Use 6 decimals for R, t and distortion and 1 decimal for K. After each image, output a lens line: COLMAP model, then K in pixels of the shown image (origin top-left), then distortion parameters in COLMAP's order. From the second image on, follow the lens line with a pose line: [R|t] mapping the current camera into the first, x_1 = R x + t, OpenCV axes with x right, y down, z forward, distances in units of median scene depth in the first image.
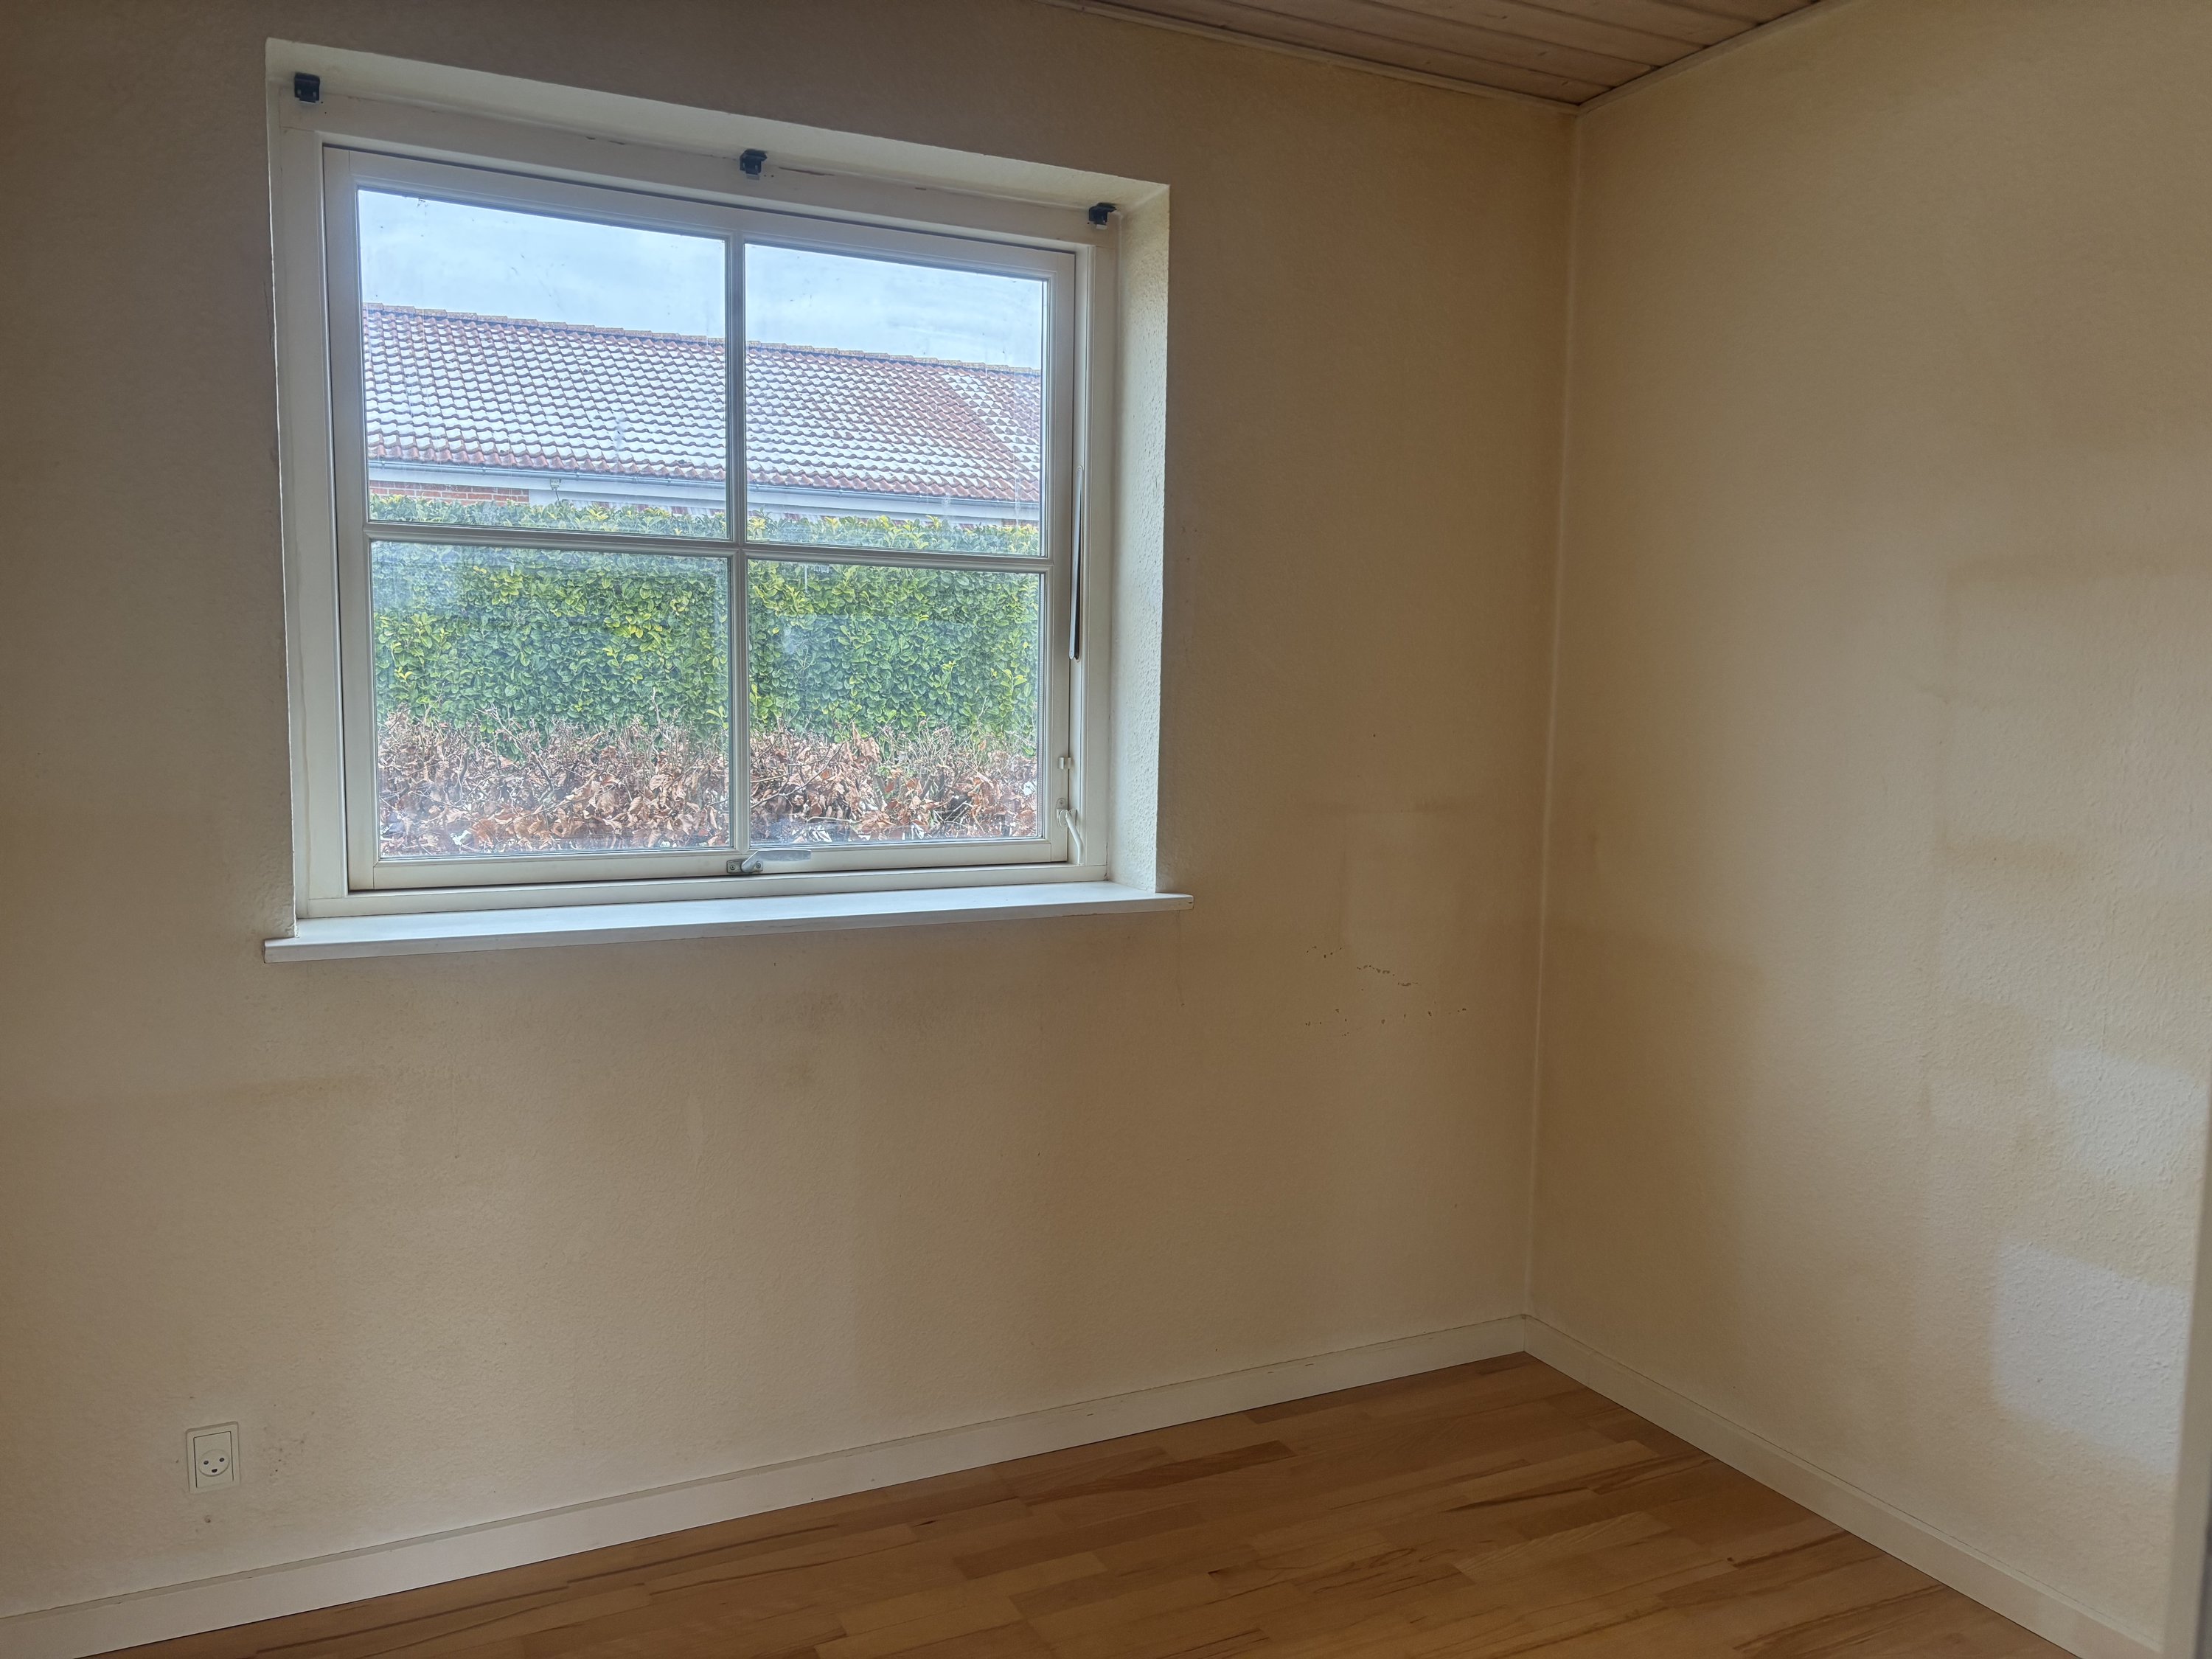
lens RADIAL K [[1710.2, 0, 1106.0], [0, 1710.2, 829.5], [0, 0, 1]] dist [0.012302, 0.007315]
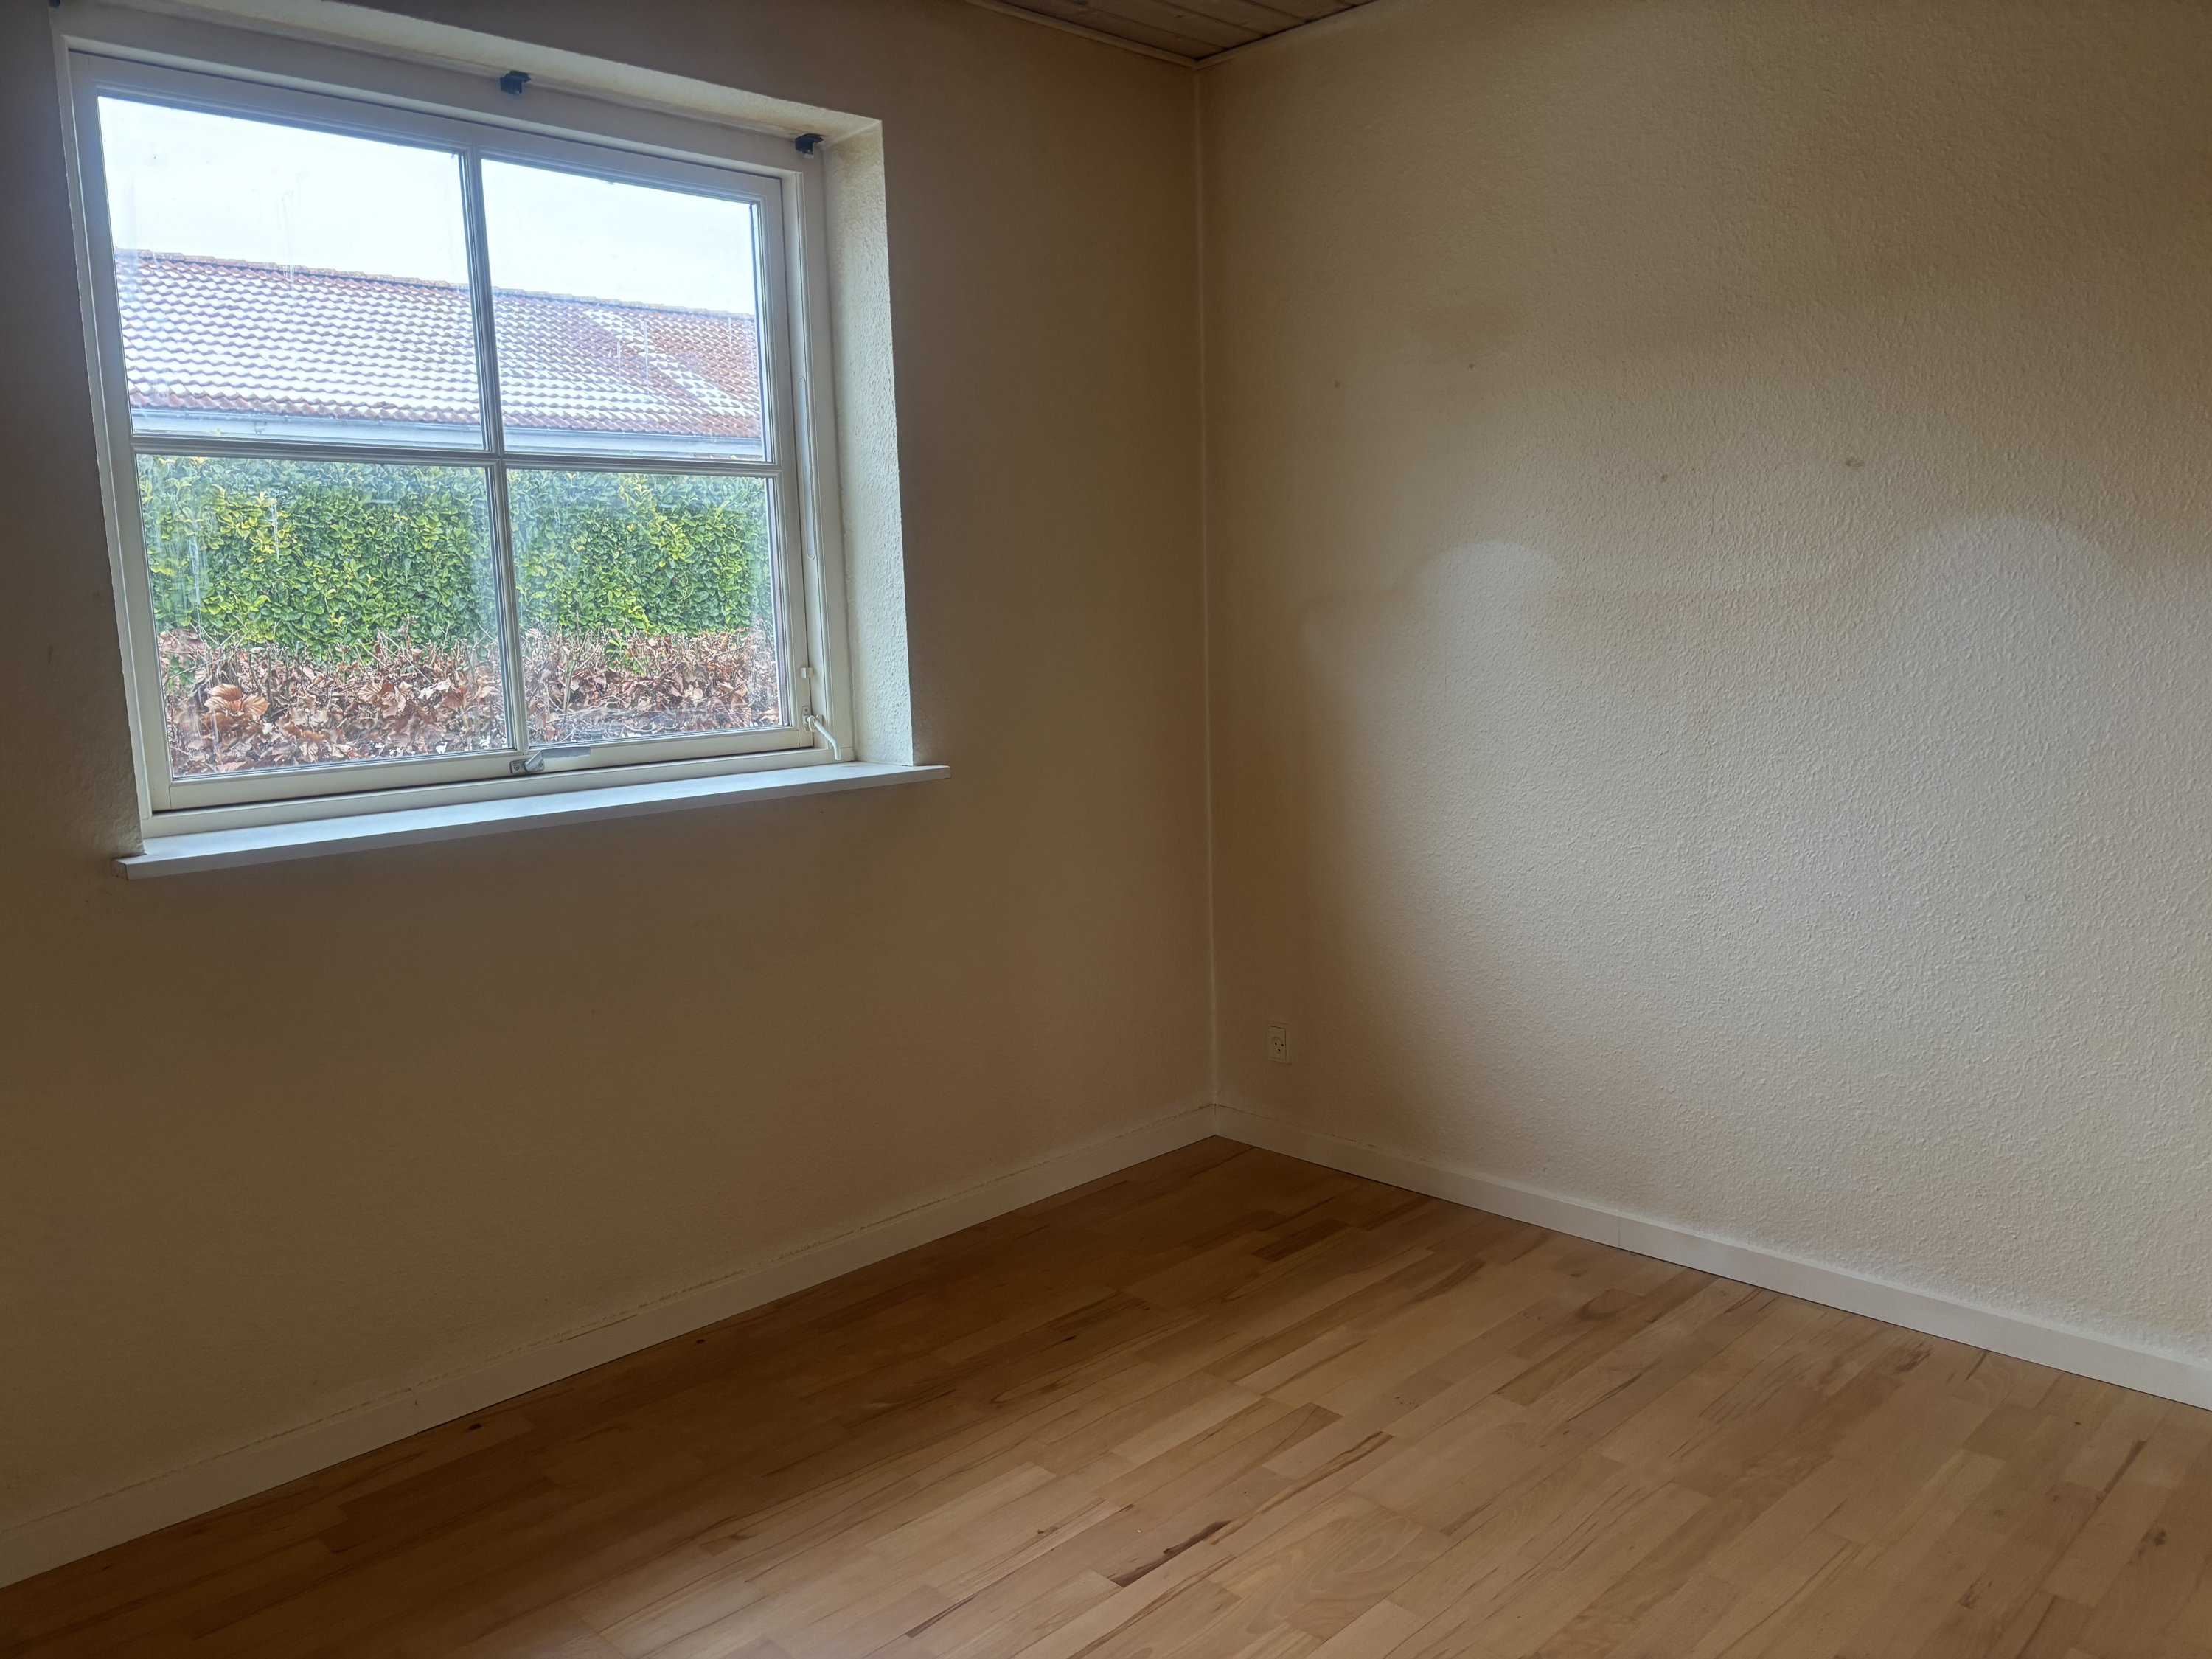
lens RADIAL K [[1684.5, 0, 1106.0], [0, 1684.5, 829.5], [0, 0, 1]] dist [0.056950, -0.083742]
pose [[0.951240, -0.073128, 0.299657, -0.184733], [0.054657, 0.996078, 0.069575, 0.007034], [-0.303570, -0.049804, 0.951507, -0.099767]]
